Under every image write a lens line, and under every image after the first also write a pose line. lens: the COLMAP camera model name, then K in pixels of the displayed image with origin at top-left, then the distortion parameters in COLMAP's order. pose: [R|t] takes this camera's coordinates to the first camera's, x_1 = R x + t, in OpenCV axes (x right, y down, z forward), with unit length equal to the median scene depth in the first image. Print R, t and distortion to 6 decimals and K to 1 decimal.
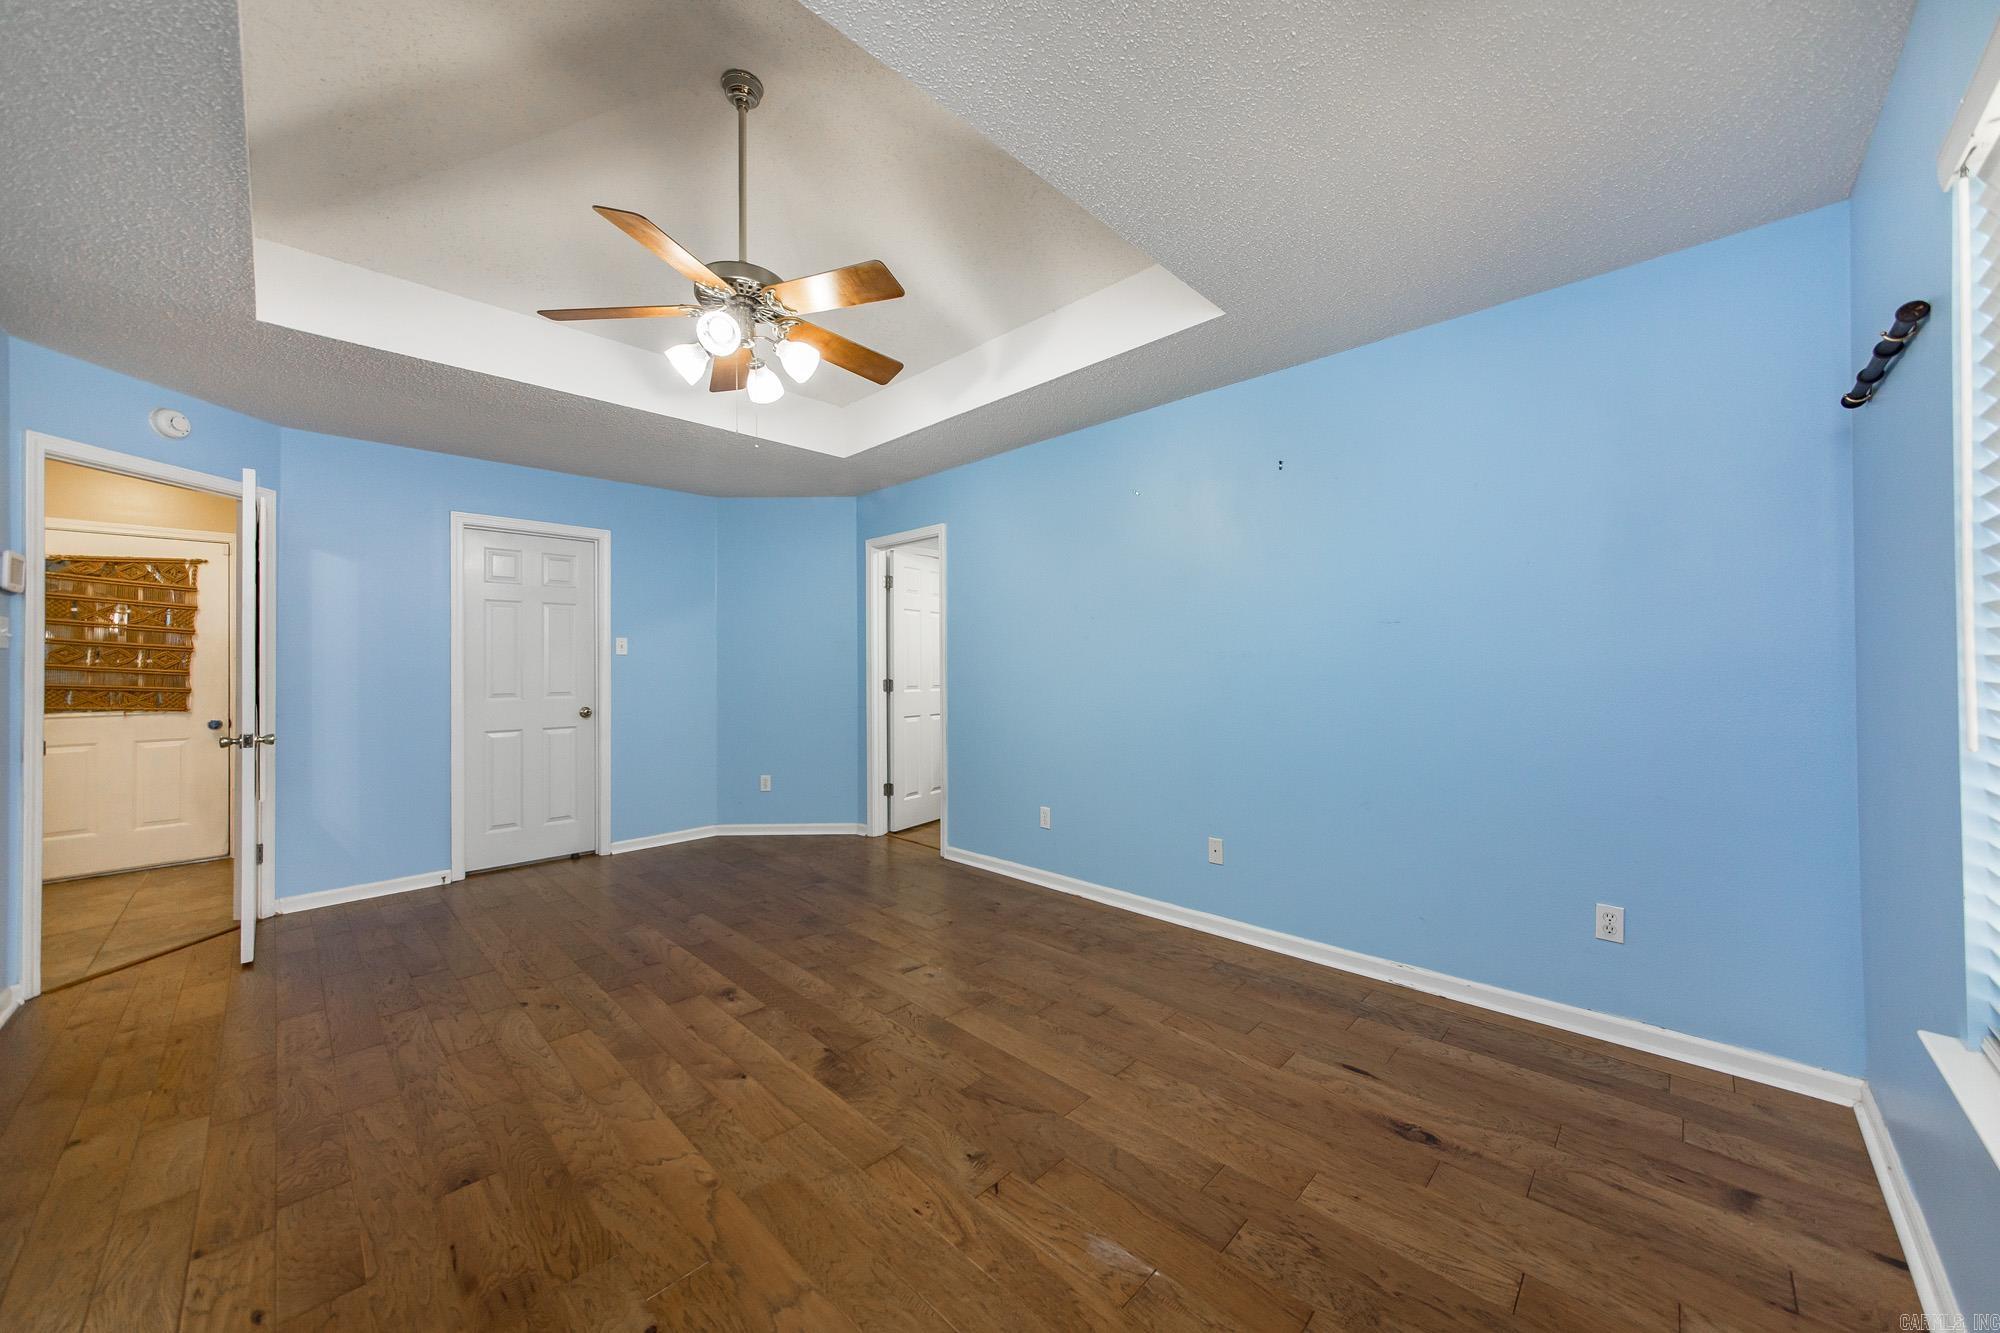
lens RADIAL K [[723.2, 0, 996.0], [0, 723.2, 654.9], [0, 0, 1]] dist [-0.001672, 0.000152]
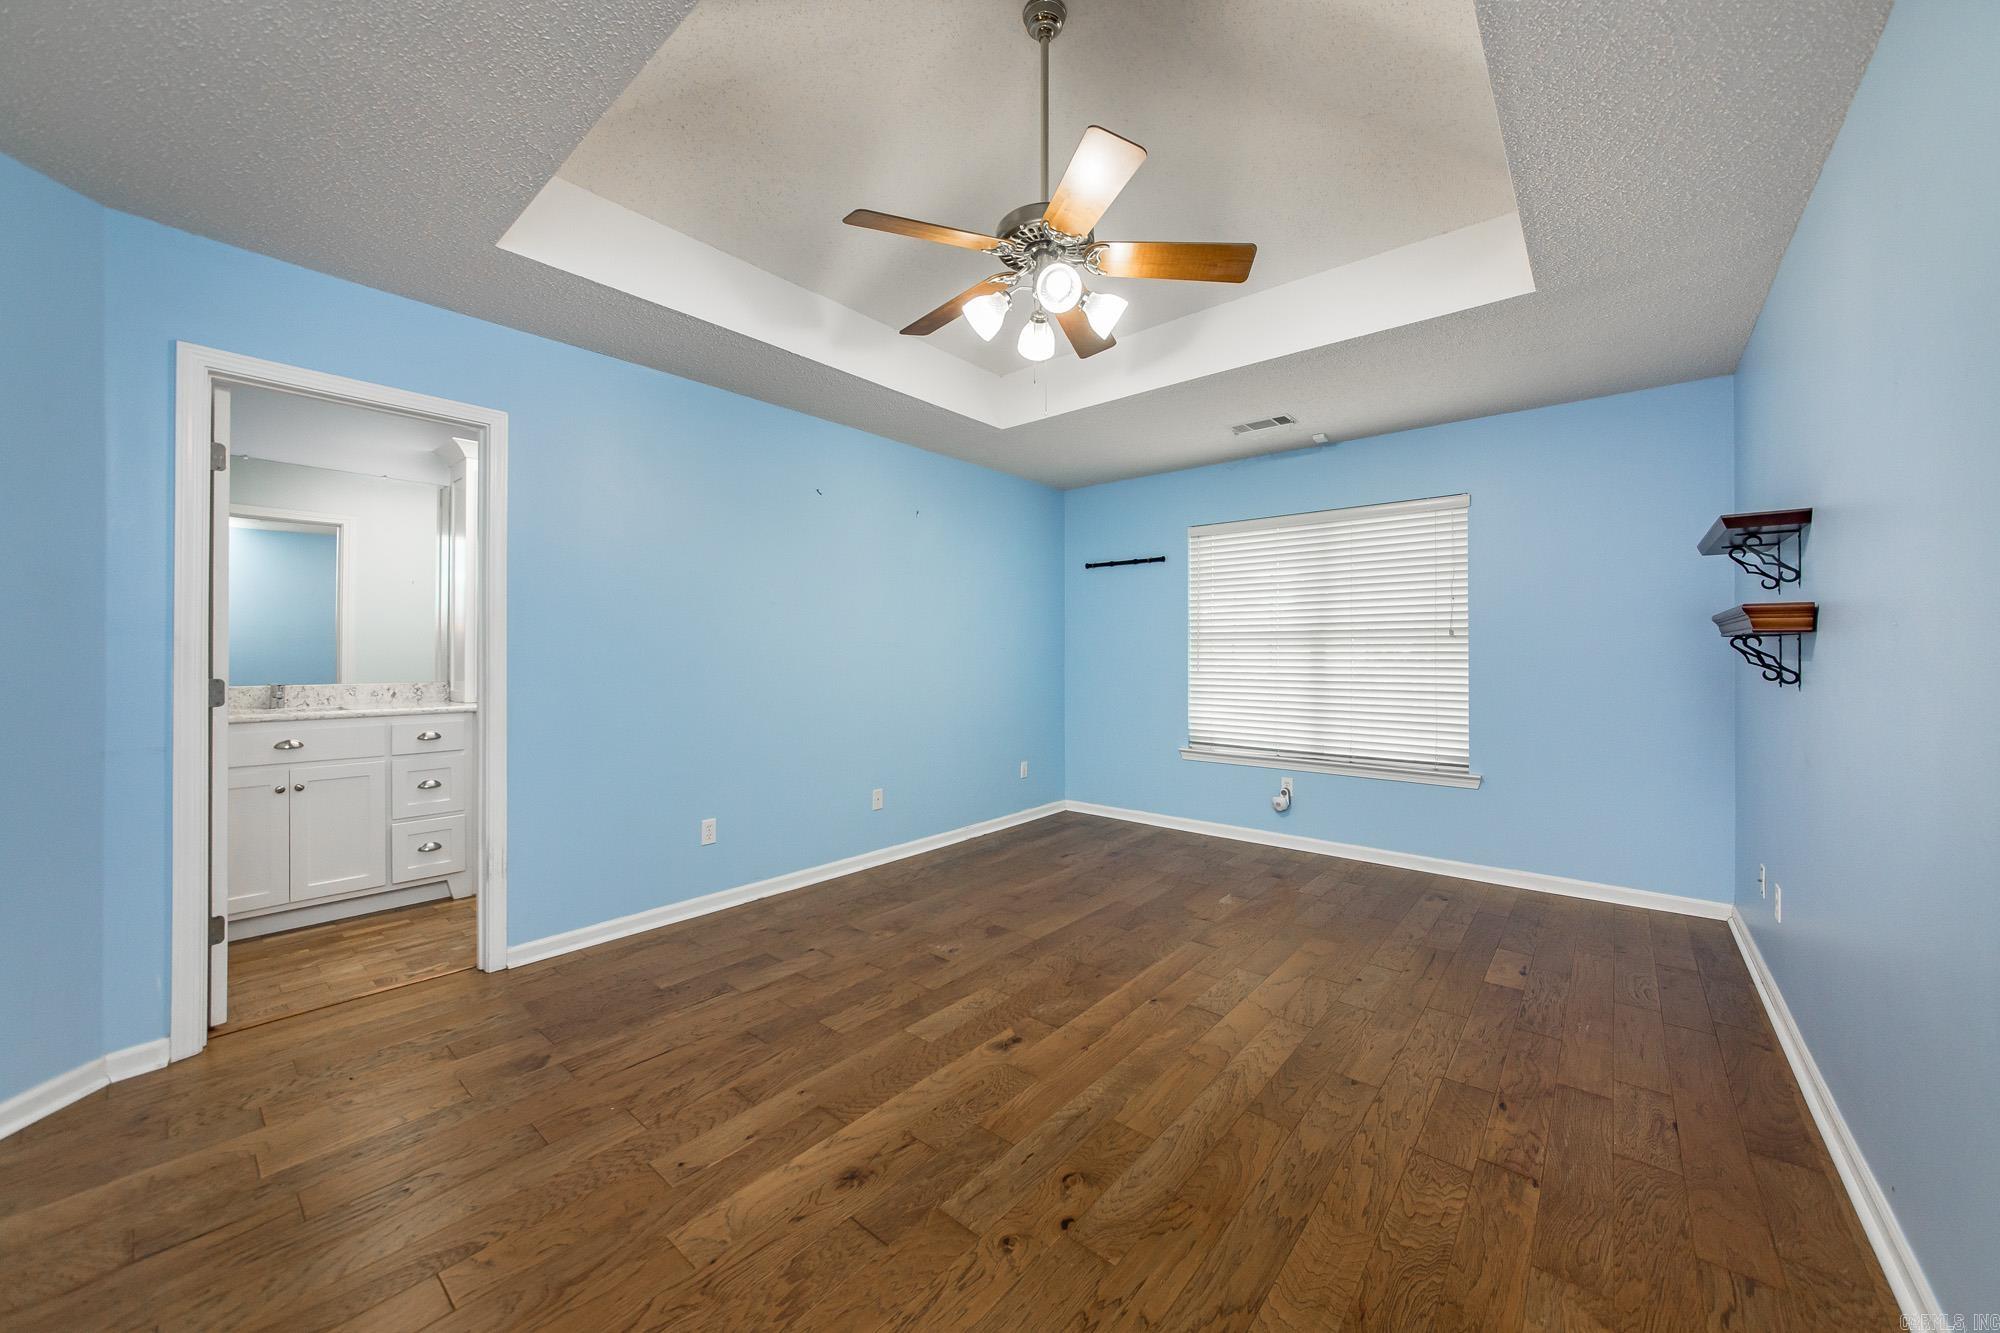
lens RADIAL K [[733.9, 0, 1001.2], [0, 733.9, 654.0], [0, 0, 1]] dist [-0.001569, -0.000007]
pose [[-0.082833, 0.008148, 0.996530, -1.248500], [-0.011902, 0.999887, -0.009165, 0.030378], [-0.996492, -0.012620, -0.082727, 1.113187]]
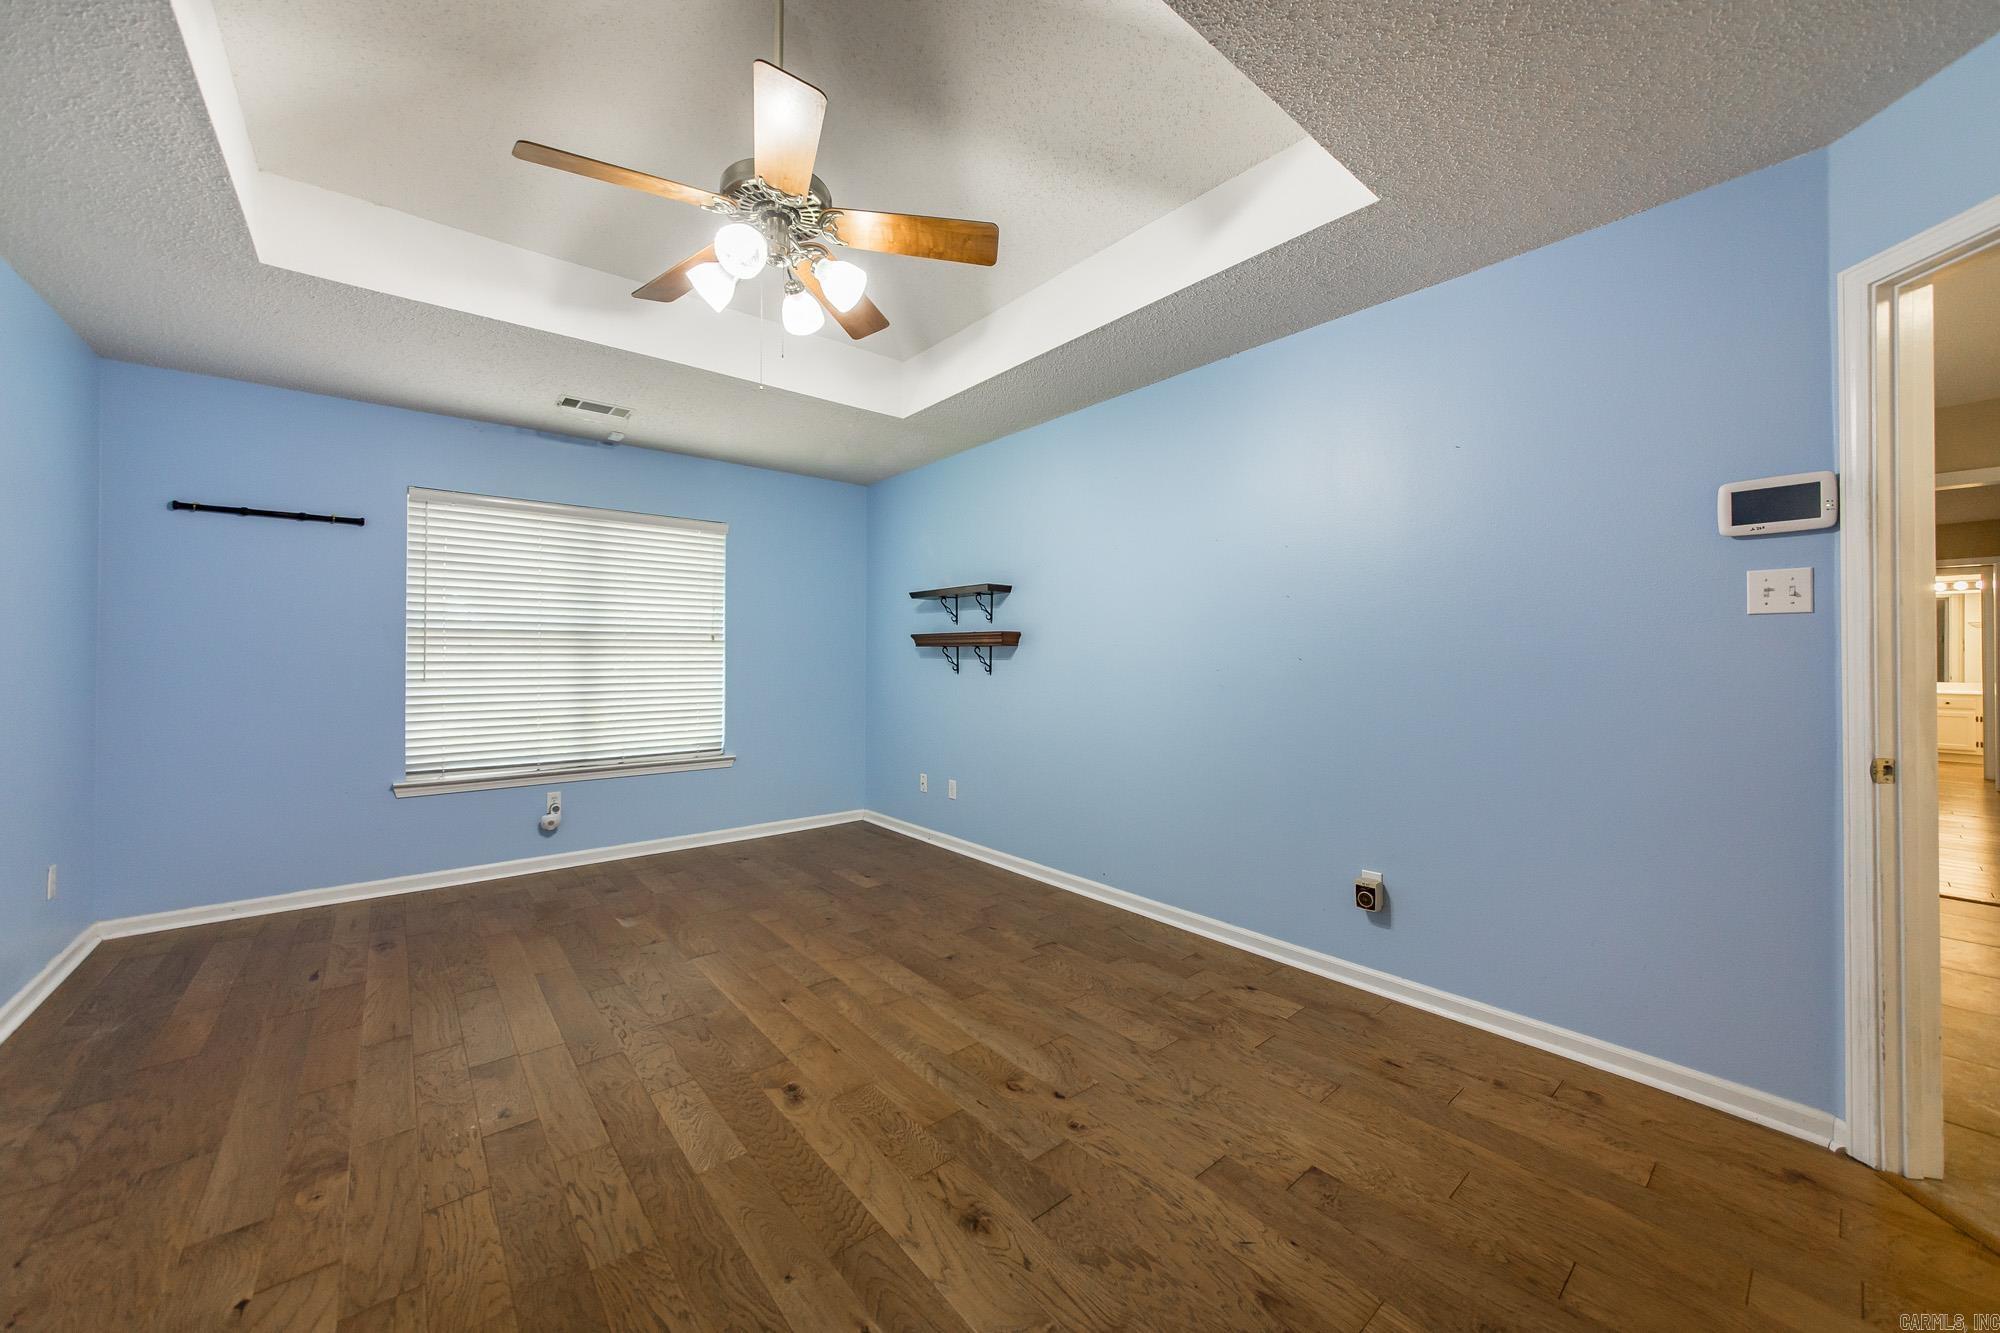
lens RADIAL K [[733.9, 0, 1001.2], [0, 733.9, 654.0], [0, 0, 1]] dist [-0.001569, -0.000007]
pose [[-0.995860, 0.007521, 0.090592, -0.670217], [0.006093, 0.999853, -0.016026, 0.033312], [-0.090699, -0.015407, -0.995759, 1.785328]]
